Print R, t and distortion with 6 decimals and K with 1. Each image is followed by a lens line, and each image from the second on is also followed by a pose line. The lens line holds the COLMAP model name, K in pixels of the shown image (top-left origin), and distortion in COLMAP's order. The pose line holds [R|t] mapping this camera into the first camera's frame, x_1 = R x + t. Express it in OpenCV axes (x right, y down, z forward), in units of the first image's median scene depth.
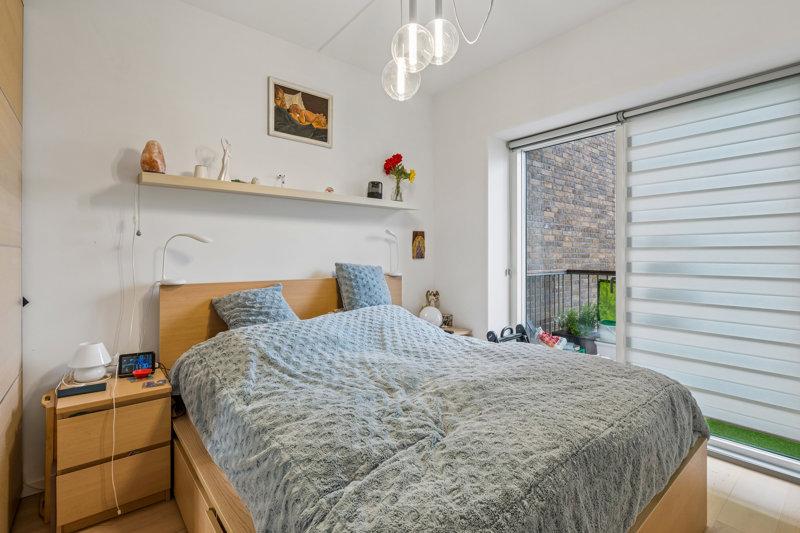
lens RADIAL K [[372.0, 0, 401.8], [0, 372.0, 256.6], [0, 0, 1]] dist [-0.000152, -0.000018]
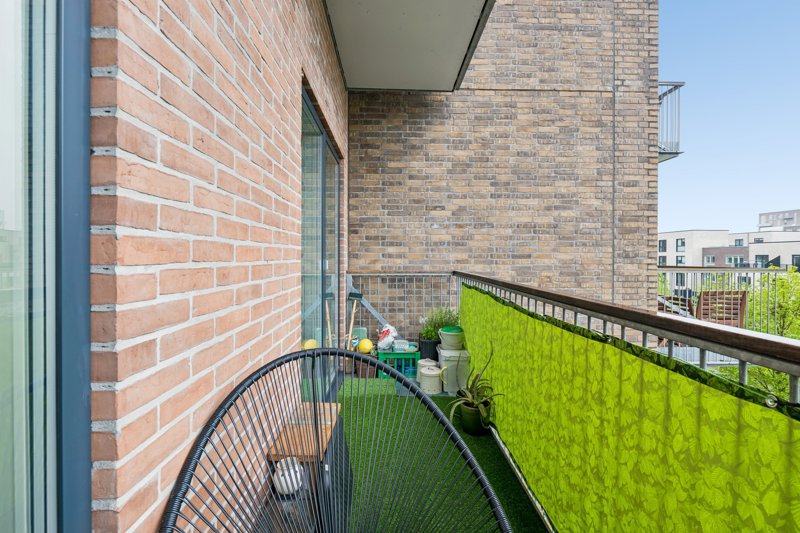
lens RADIAL K [[372.0, 0, 401.8], [0, 372.0, 256.6], [0, 0, 1]] dist [-0.000152, -0.000018]
pose [[0.789090, 0.000835, -0.614277, 0.897652], [0.000383, 0.999998, 0.001852, -0.002603], [0.614277, -0.001697, 0.789089, 0.172070]]
